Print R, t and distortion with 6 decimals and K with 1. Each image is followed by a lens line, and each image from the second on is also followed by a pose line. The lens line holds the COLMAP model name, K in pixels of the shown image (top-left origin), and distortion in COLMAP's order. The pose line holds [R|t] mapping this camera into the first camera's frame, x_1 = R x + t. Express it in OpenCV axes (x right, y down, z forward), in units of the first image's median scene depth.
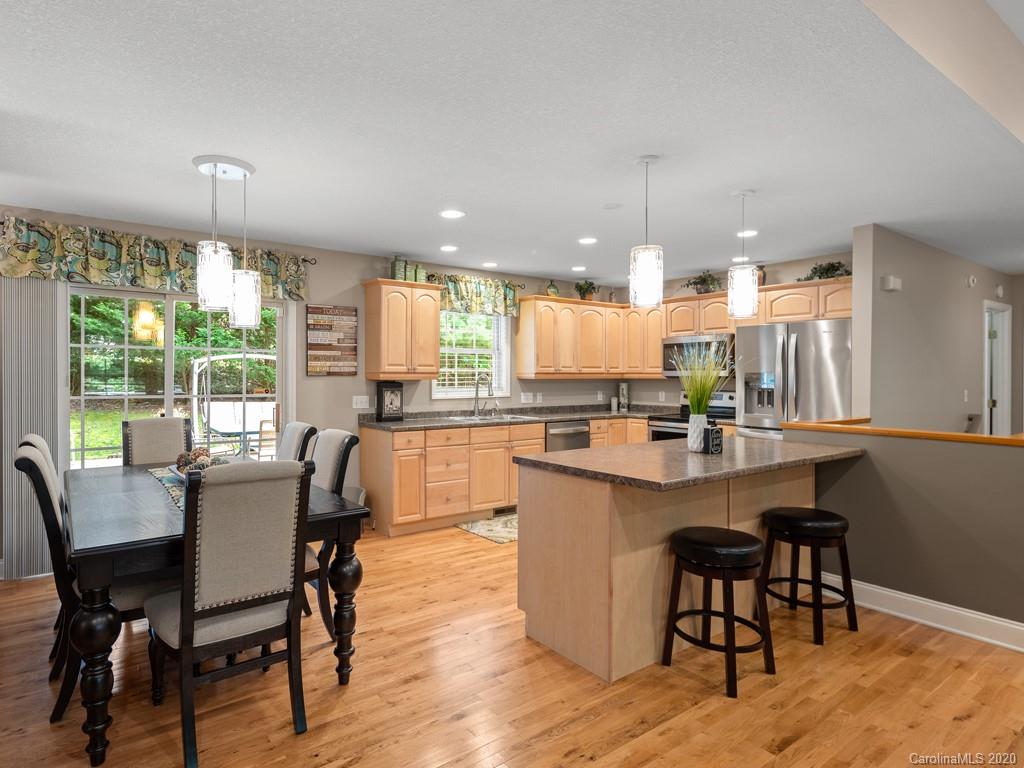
lens RADIAL K [[570.6, 0, 461.5], [0, 570.6, 377.2], [0, 0, 1]] dist [0.002651, -0.001931]
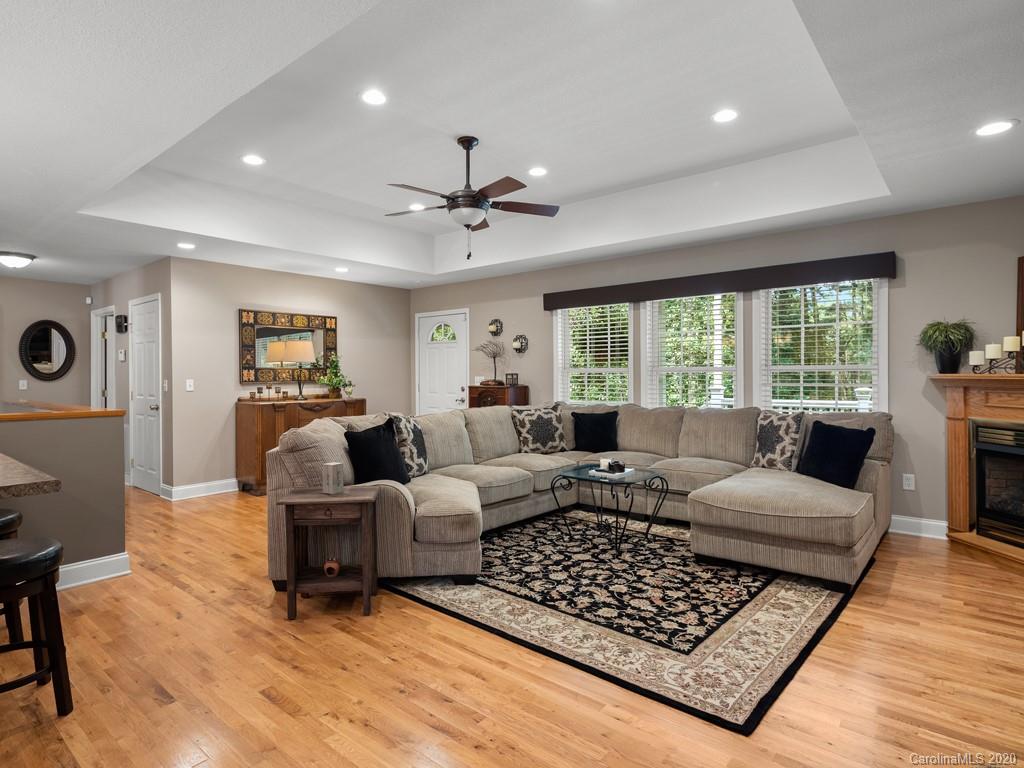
lens RADIAL K [[559.2, 0, 498.5], [0, 559.2, 381.6], [0, 0, 1]] dist [0.002340, -0.000390]
pose [[-0.255216, -0.013166, 0.966795, -0.238066], [0.009737, 0.999822, 0.016186, 0.016859], [-0.966835, 0.013544, -0.255042, 0.254292]]
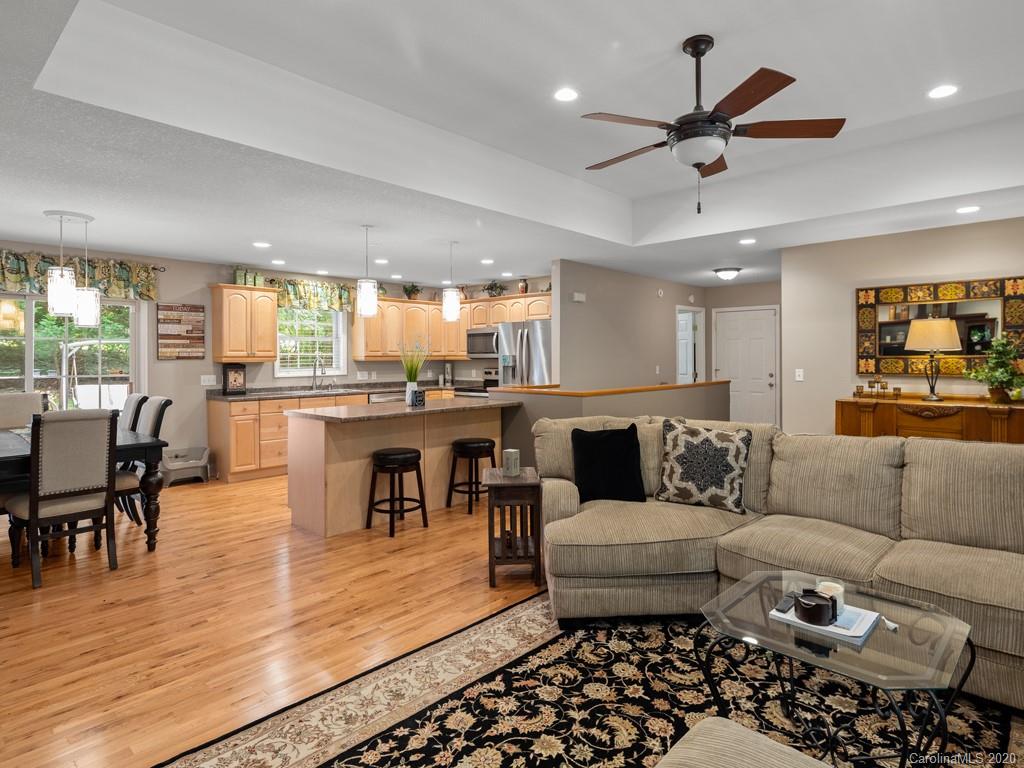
lens RADIAL K [[573.8, 0, 530.4], [0, 573.8, 356.4], [0, 0, 1]] dist [0.000395, -0.002236]
pose [[0.973347, -0.005989, 0.229258, 0.223726], [0.006956, 0.999970, -0.003409, 0.000285], [-0.229231, 0.004912, 0.973360, -0.394127]]
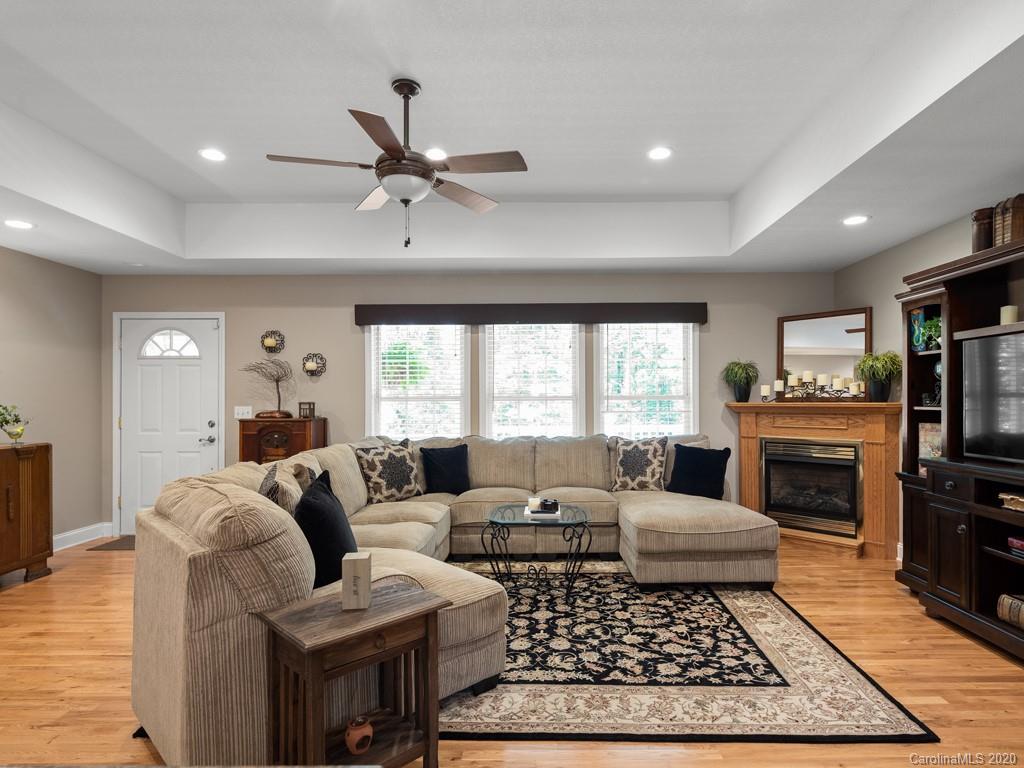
lens RADIAL K [[566.5, 0, 538.1], [0, 566.5, 400.5], [0, 0, 1]] dist [0.000233, -0.000650]
pose [[-0.822041, 0.003364, 0.569418, 0.075372], [0.006359, 0.999974, 0.003272, 0.015582], [-0.569393, 0.006311, -0.822042, 0.488013]]
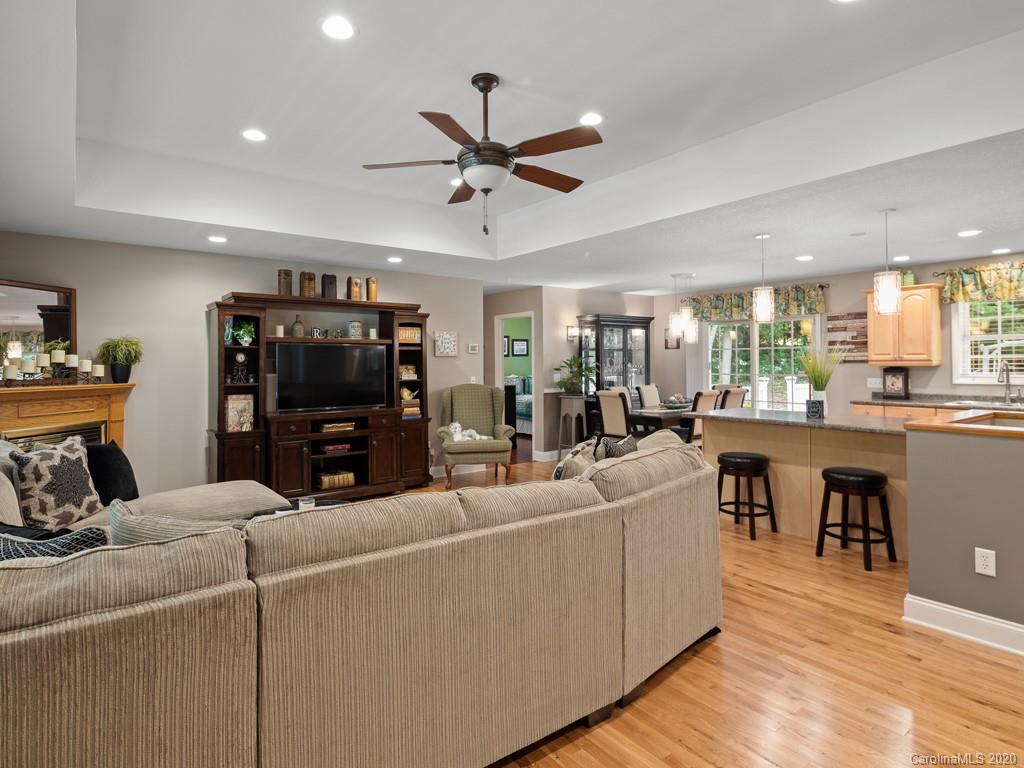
lens RADIAL K [[559.2, 0, 498.5], [0, 559.2, 381.6], [0, 0, 1]] dist [0.002340, -0.000390]
pose [[0.029494, 0.031201, -0.999078, 1.078781], [0.004767, 0.999497, 0.031355, -0.004010], [0.999554, -0.005688, 0.029331, 0.096984]]
